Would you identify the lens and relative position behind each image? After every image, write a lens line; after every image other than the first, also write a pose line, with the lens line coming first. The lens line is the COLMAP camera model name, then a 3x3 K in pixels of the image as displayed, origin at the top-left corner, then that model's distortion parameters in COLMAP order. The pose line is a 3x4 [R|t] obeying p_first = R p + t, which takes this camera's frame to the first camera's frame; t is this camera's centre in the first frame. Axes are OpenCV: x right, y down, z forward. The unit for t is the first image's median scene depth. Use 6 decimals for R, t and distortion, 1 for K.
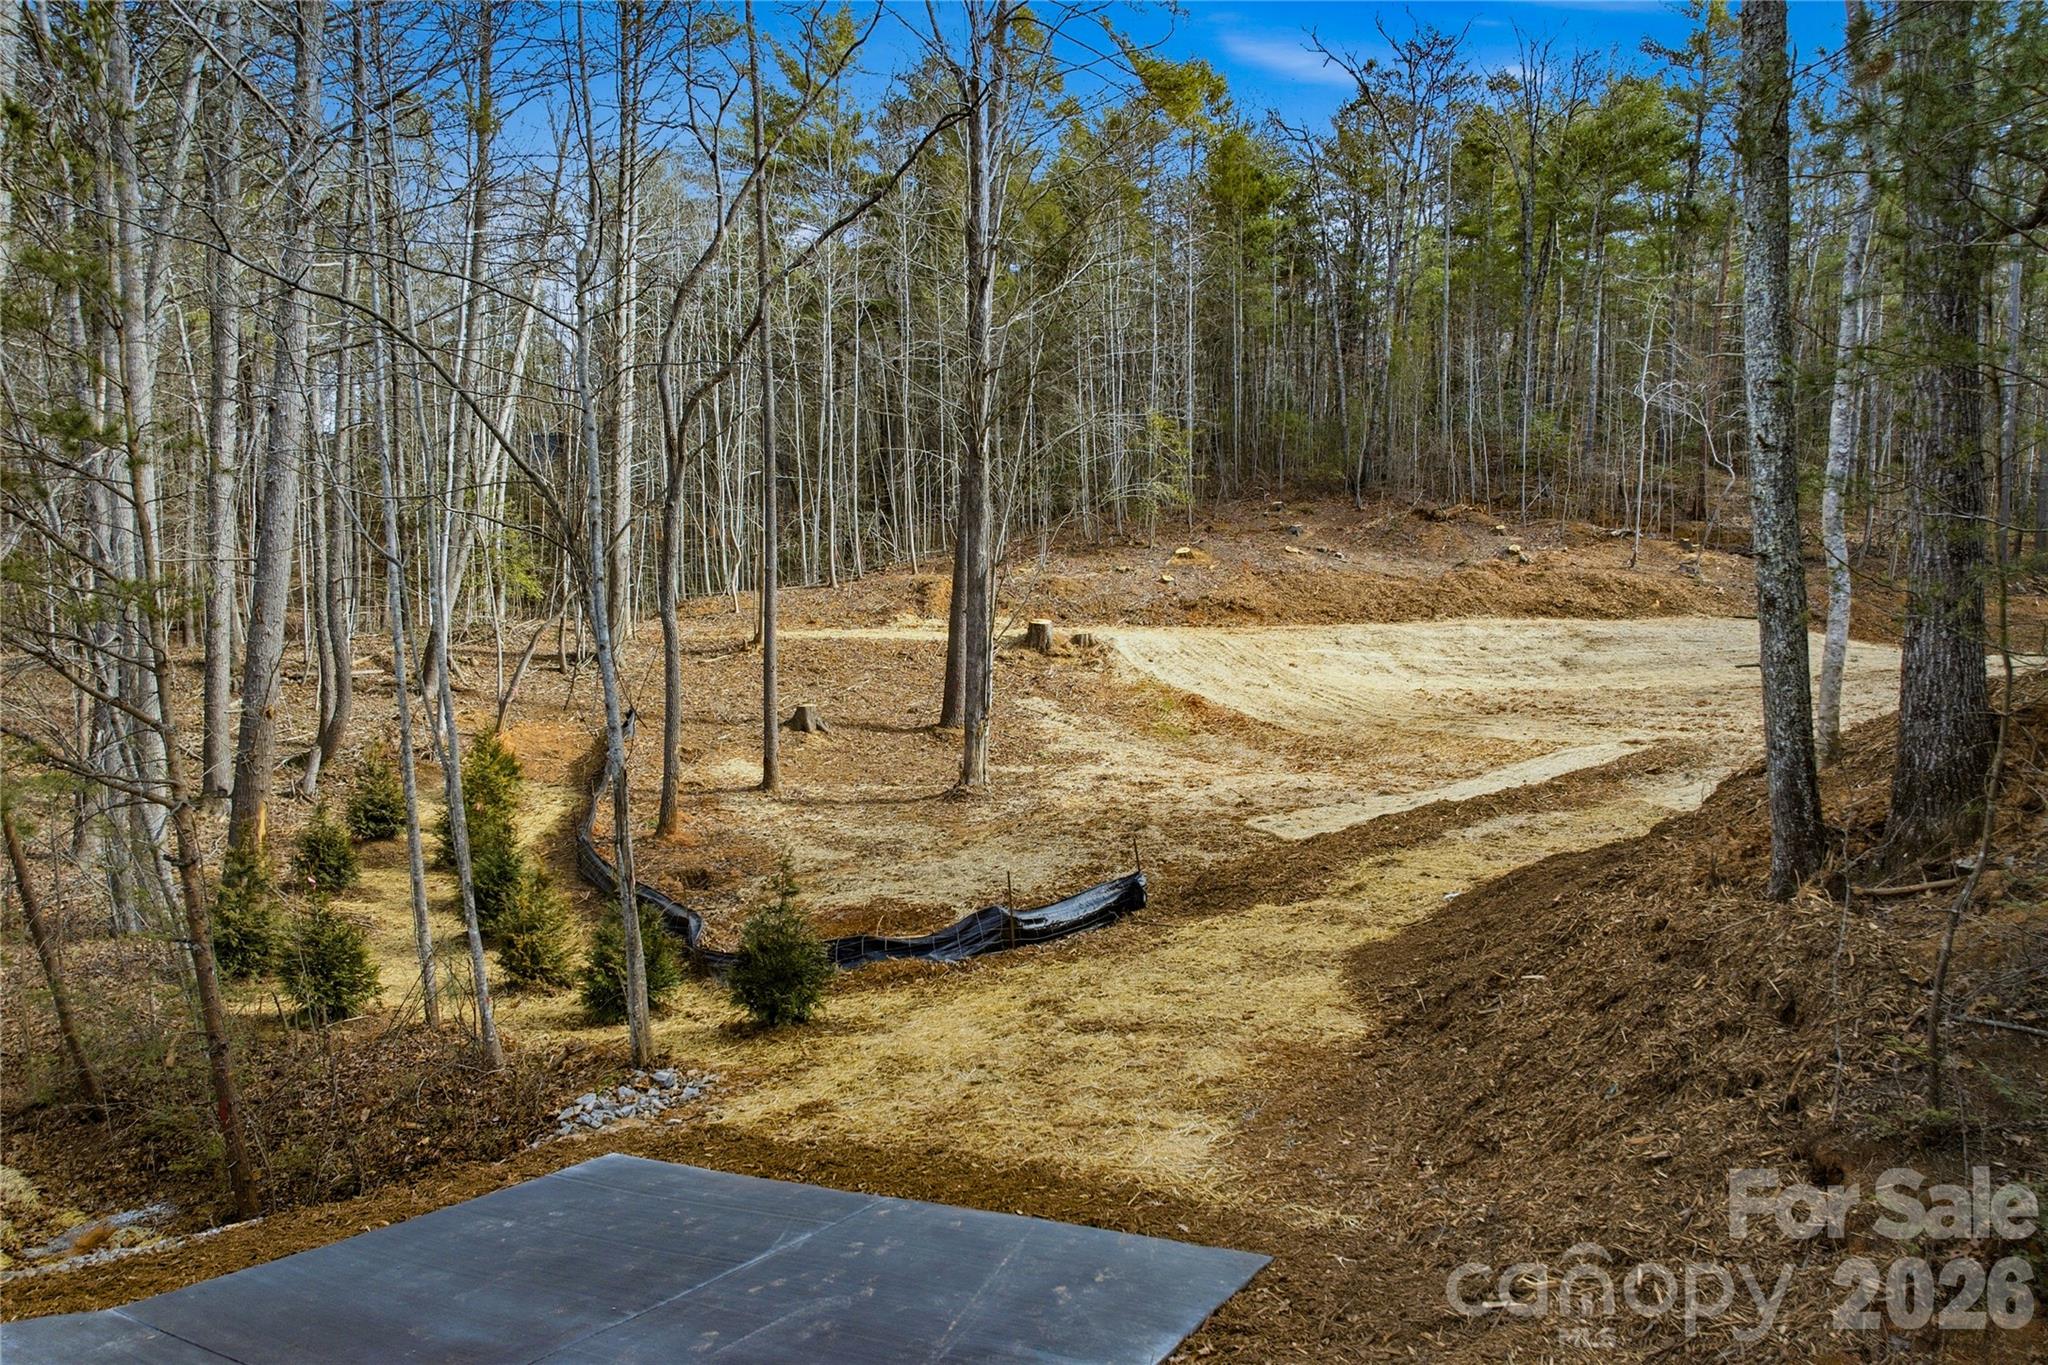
lens RADIAL K [[1383.1, 0, 1064.9], [0, 1383.1, 688.9], [0, 0, 1]] dist [-0.031528, 0.002318]
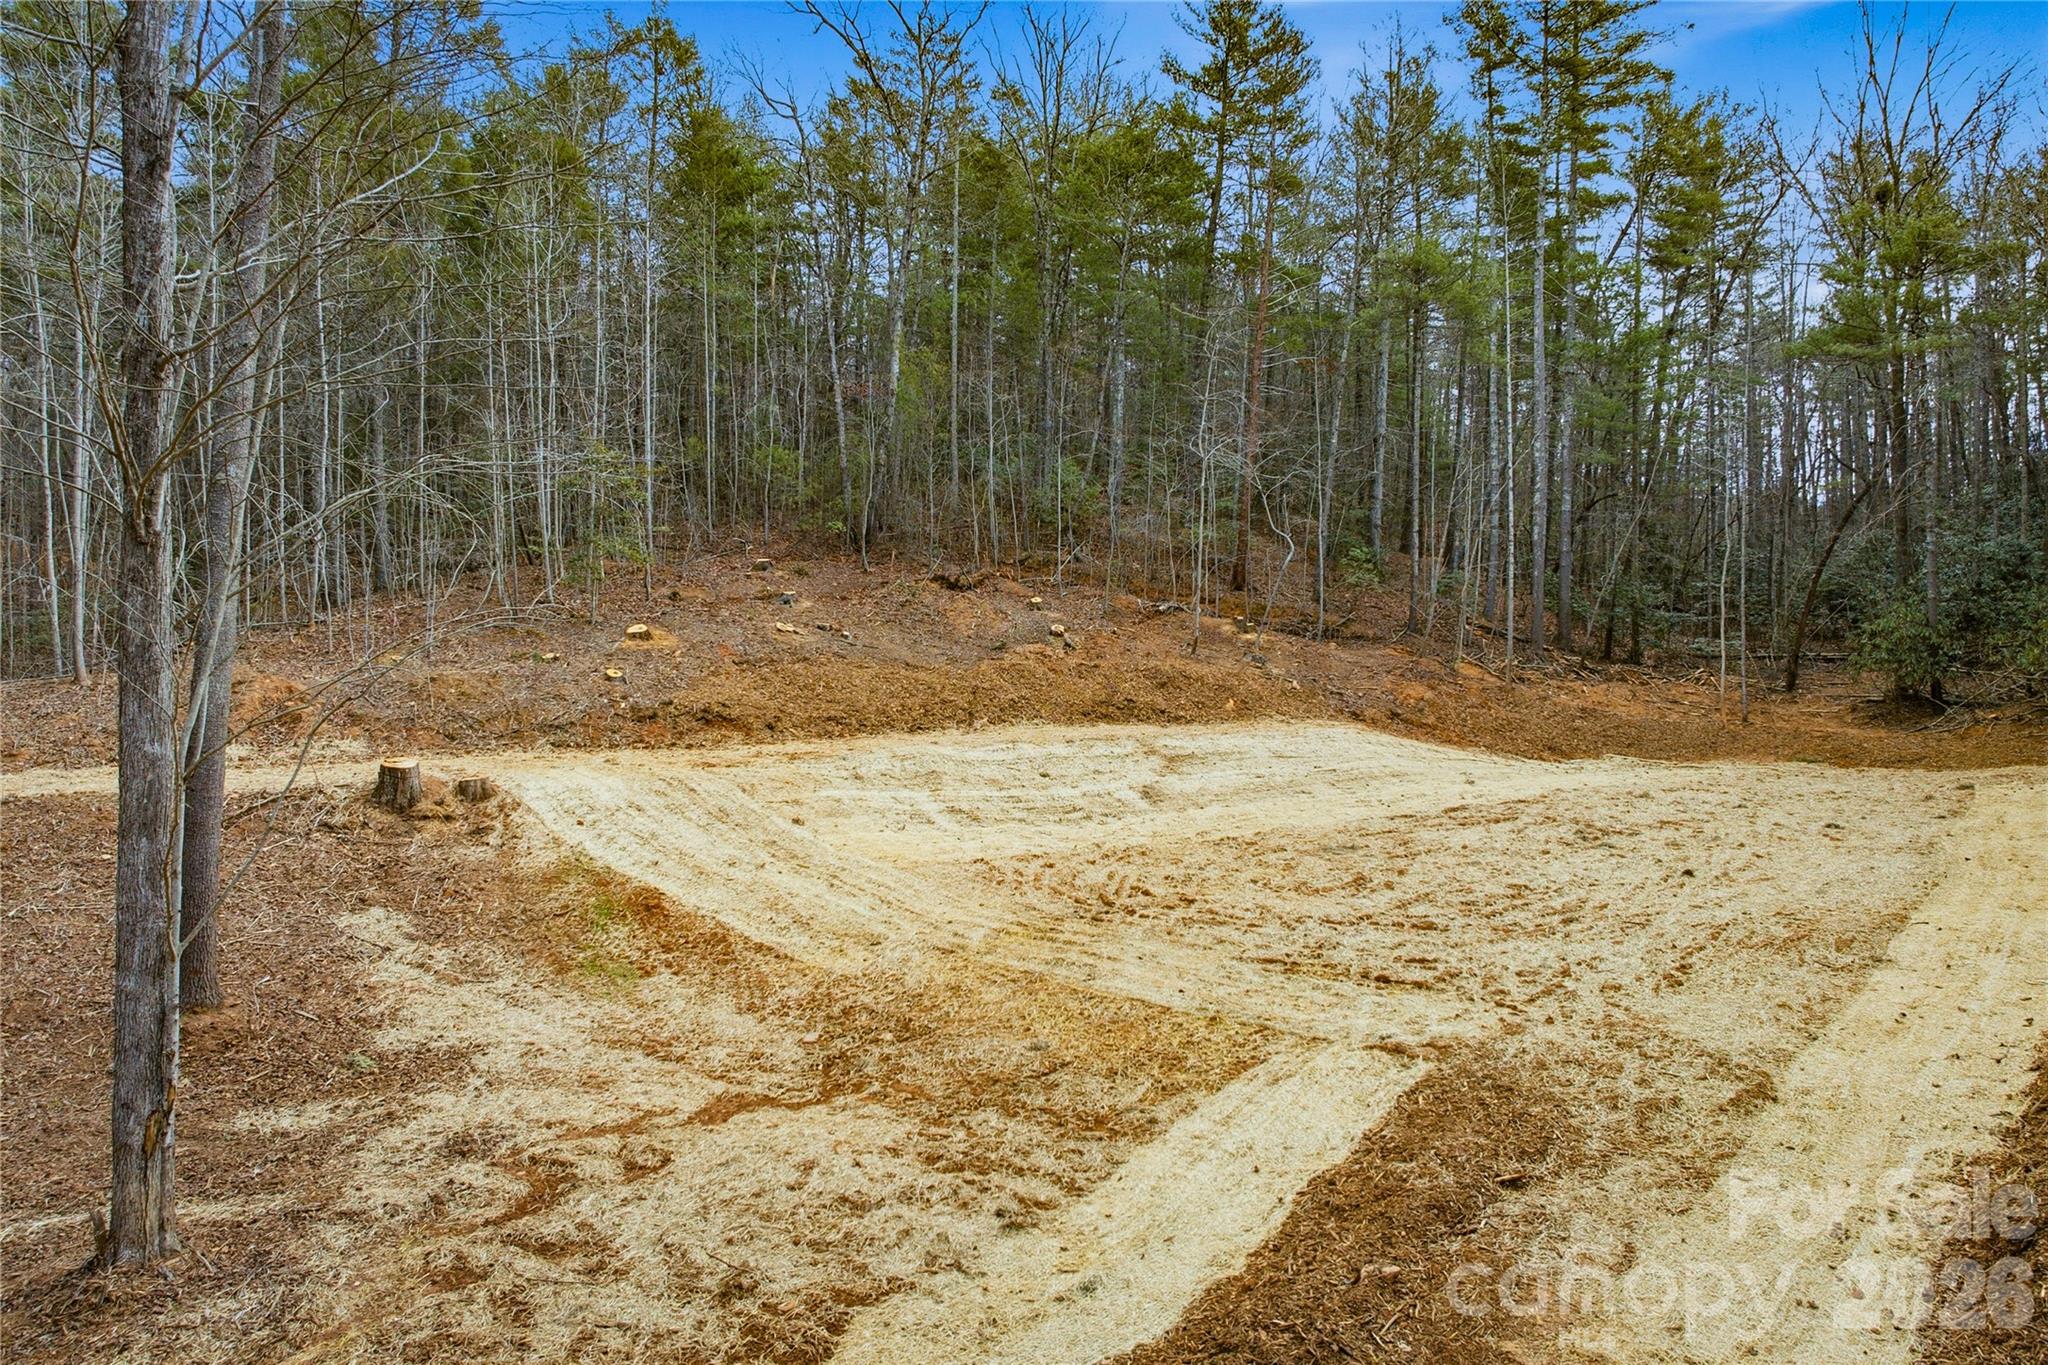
lens RADIAL K [[1383.1, 0, 1064.9], [0, 1383.1, 688.9], [0, 0, 1]] dist [-0.031528, 0.002318]
pose [[0.930698, -0.007999, 0.365702, 0.031211], [0.014831, 0.999764, -0.015877, -0.058316], [-0.365489, 0.020200, 0.930597, 0.255245]]
